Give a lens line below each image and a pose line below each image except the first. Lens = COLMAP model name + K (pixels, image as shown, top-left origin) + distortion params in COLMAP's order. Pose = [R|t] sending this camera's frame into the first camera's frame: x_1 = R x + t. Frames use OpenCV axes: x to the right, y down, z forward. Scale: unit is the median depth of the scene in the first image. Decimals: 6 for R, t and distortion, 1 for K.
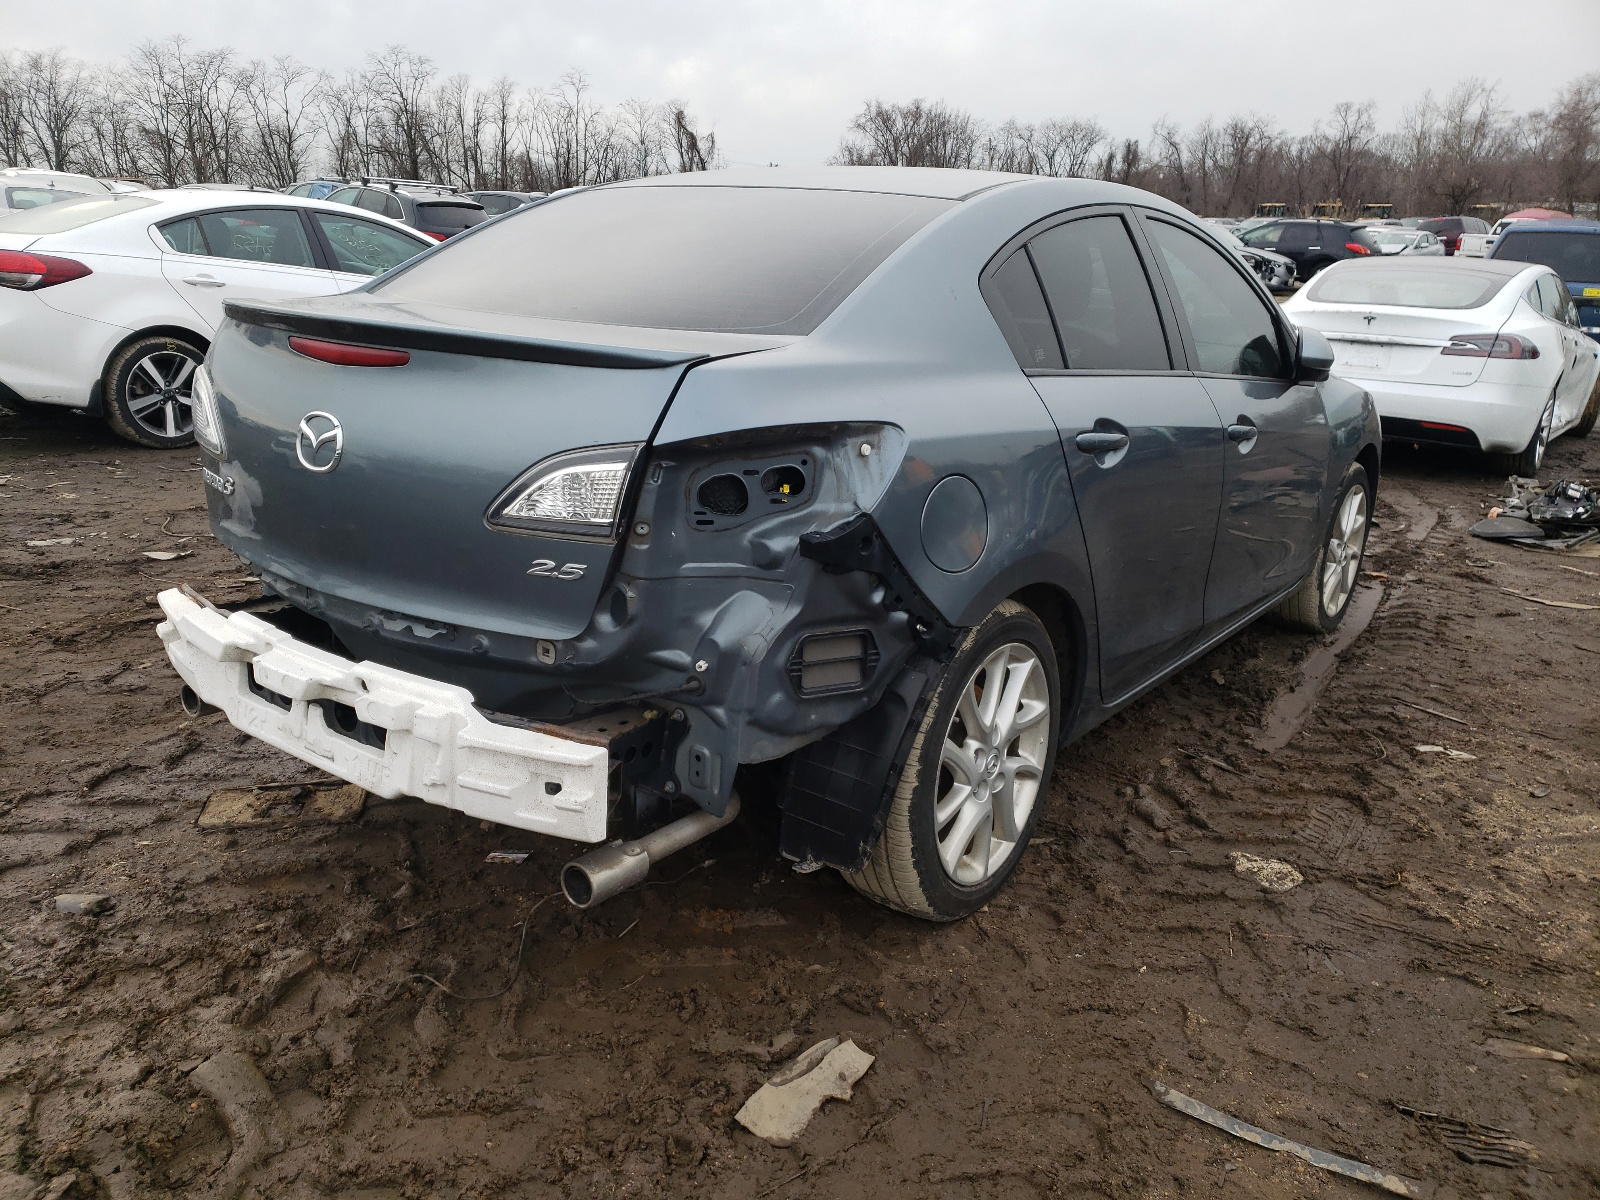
lens RADIAL K [[1237.0, 0, 793.0], [0, 1237.0, 605.2], [0, 0, 1]] dist [-0.010897, 0.011561]
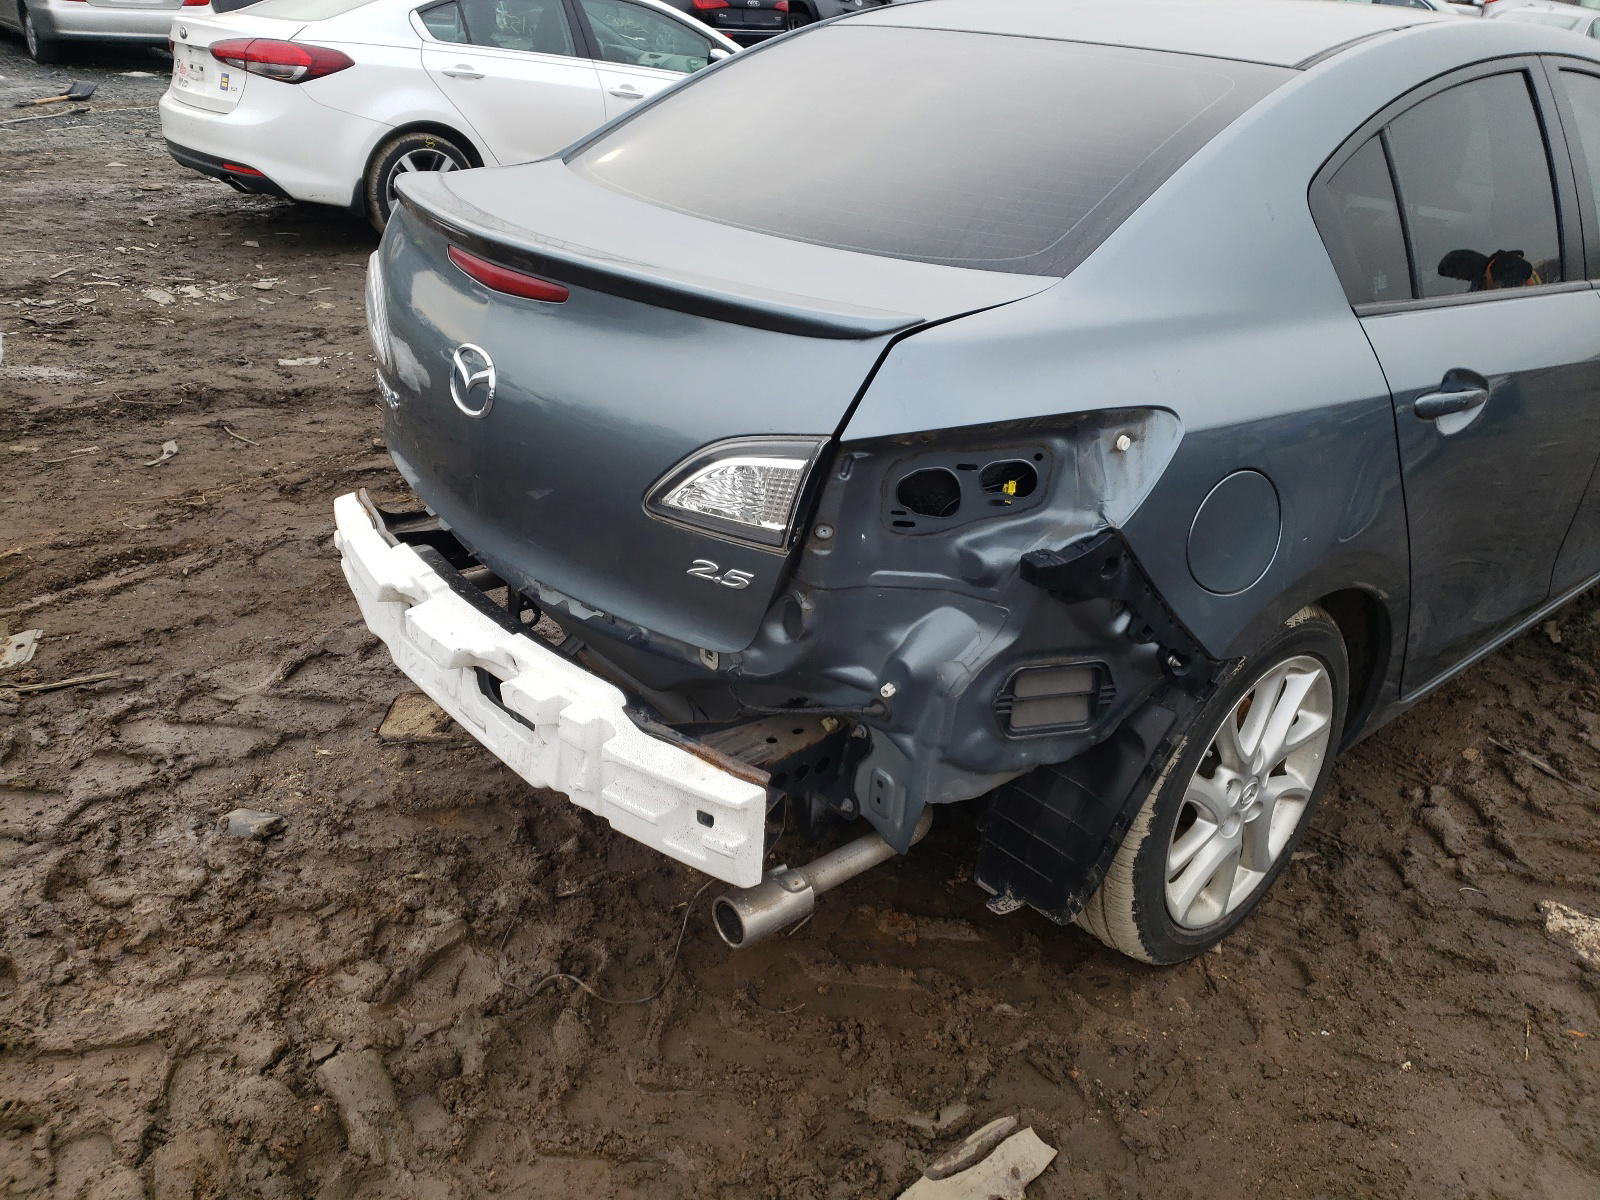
lens RADIAL K [[1237.0, 0, 802.6], [0, 1237.0, 598.5], [0, 0, 1]] dist [-0.010897, 0.011561]
pose [[0.976308, 0.097254, -0.193297, 0.020808], [-0.062898, 0.982283, 0.176531, -0.142892], [0.207041, -0.160191, 0.965129, 0.188223]]
